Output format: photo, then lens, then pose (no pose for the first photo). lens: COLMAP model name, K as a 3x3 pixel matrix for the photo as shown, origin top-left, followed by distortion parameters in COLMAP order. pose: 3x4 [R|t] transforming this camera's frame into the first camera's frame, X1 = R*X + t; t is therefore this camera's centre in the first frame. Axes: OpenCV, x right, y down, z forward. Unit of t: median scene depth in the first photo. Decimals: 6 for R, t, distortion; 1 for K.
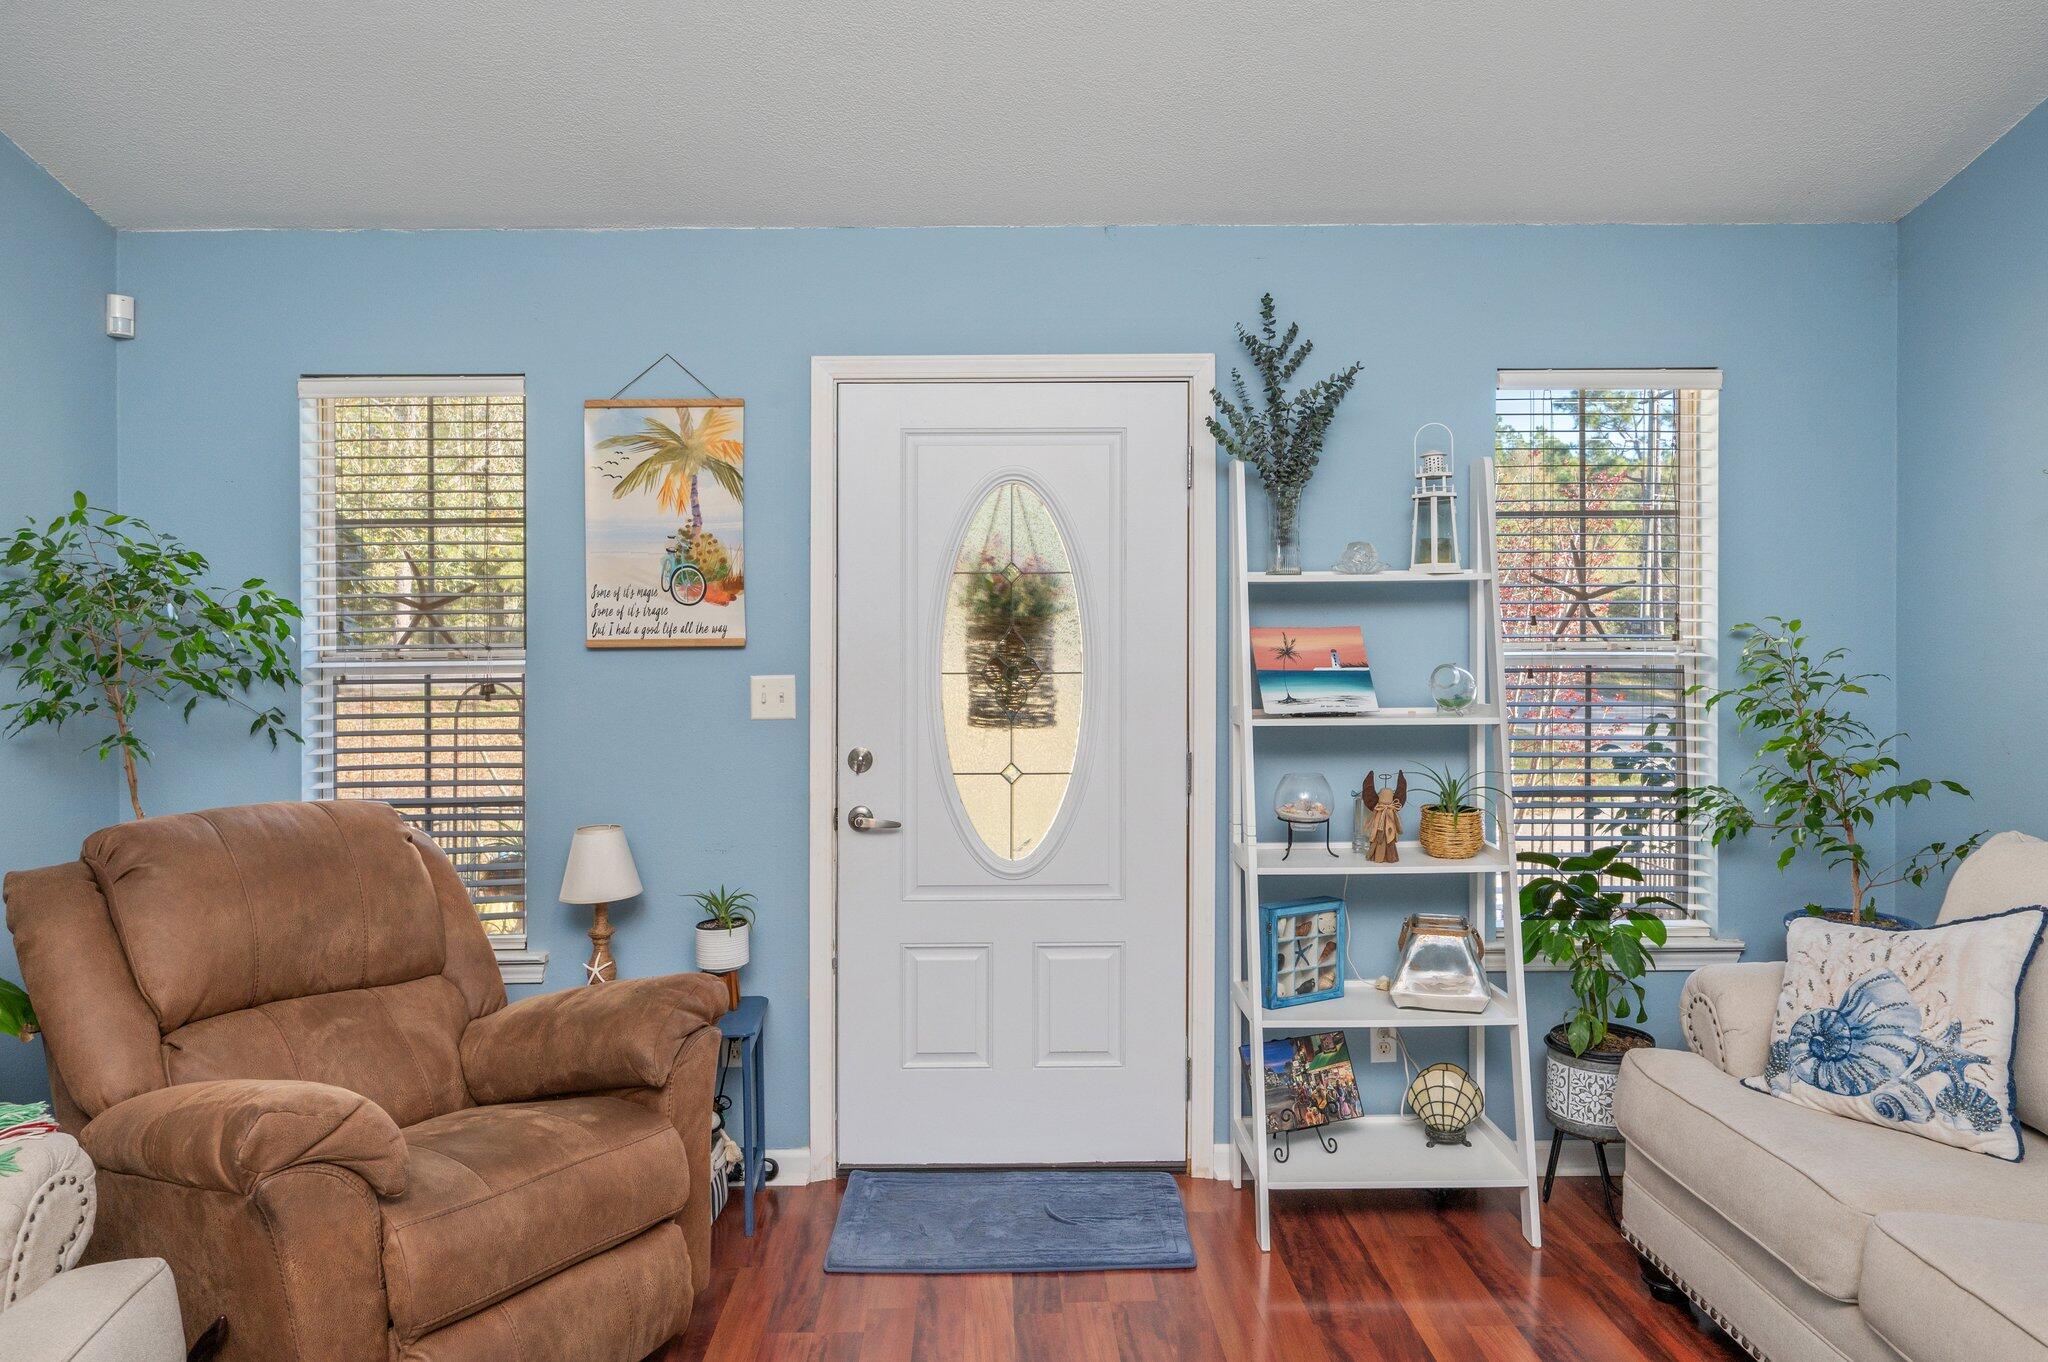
lens RADIAL K [[1402.5, 0, 1001.9], [0, 1402.5, 646.3], [0, 0, 1]] dist [-0.009827, 0.003853]
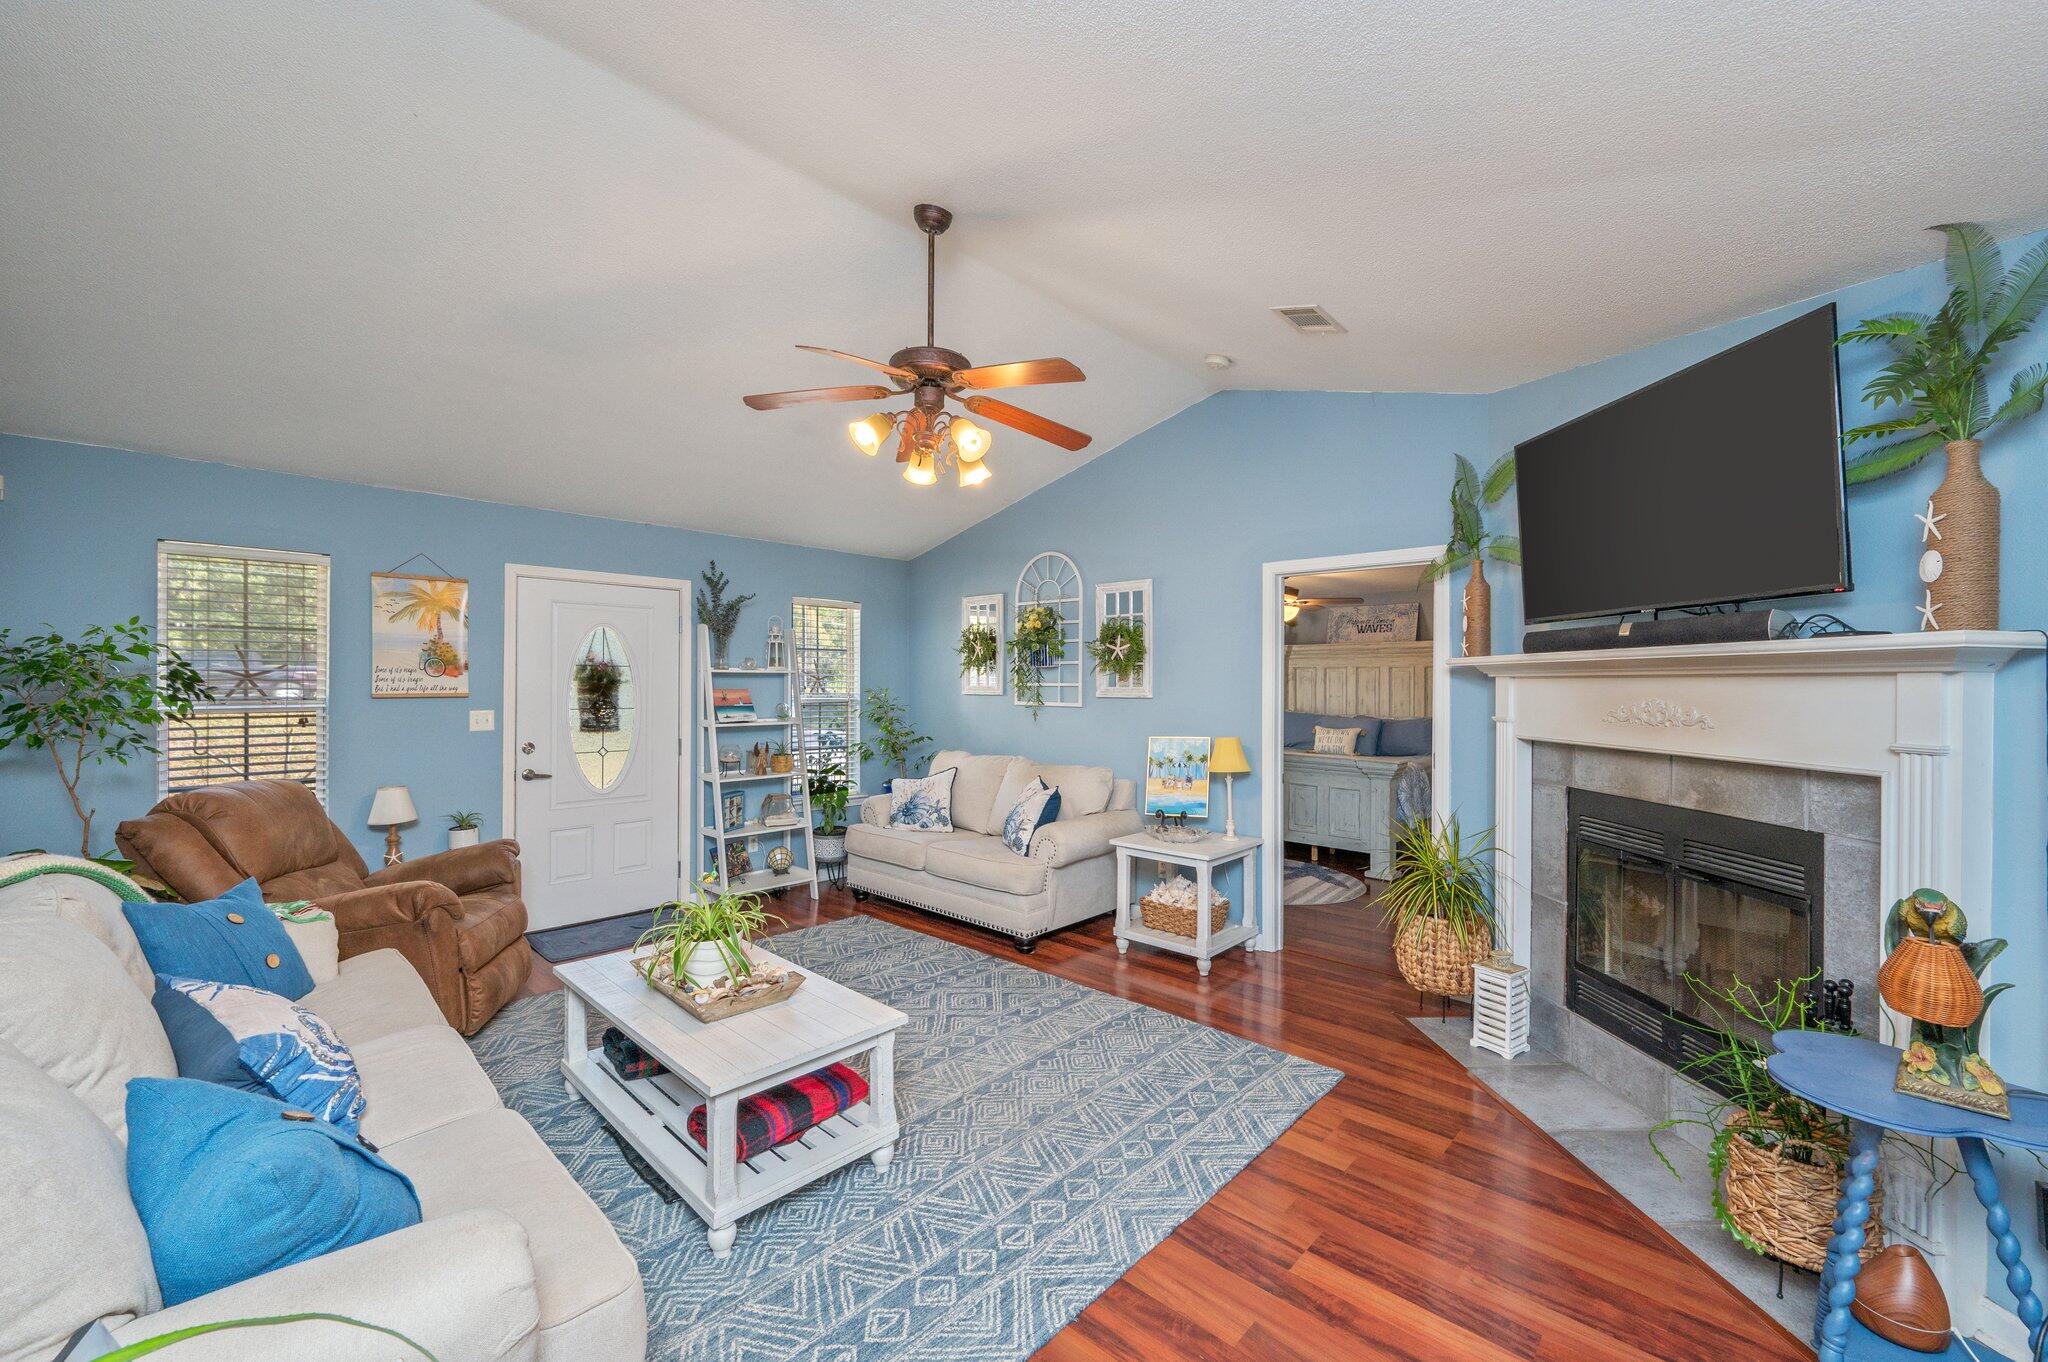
lens RADIAL K [[813.0, 0, 1056.3], [0, 813.0, 697.5], [0, 0, 1]] dist [-0.001853, 0.000528]
pose [[0.672490, -0.003020, 0.740100, -0.499608], [-0.001532, 0.999984, 0.005473, -0.007372], [-0.740104, -0.004815, 0.672475, -0.481770]]
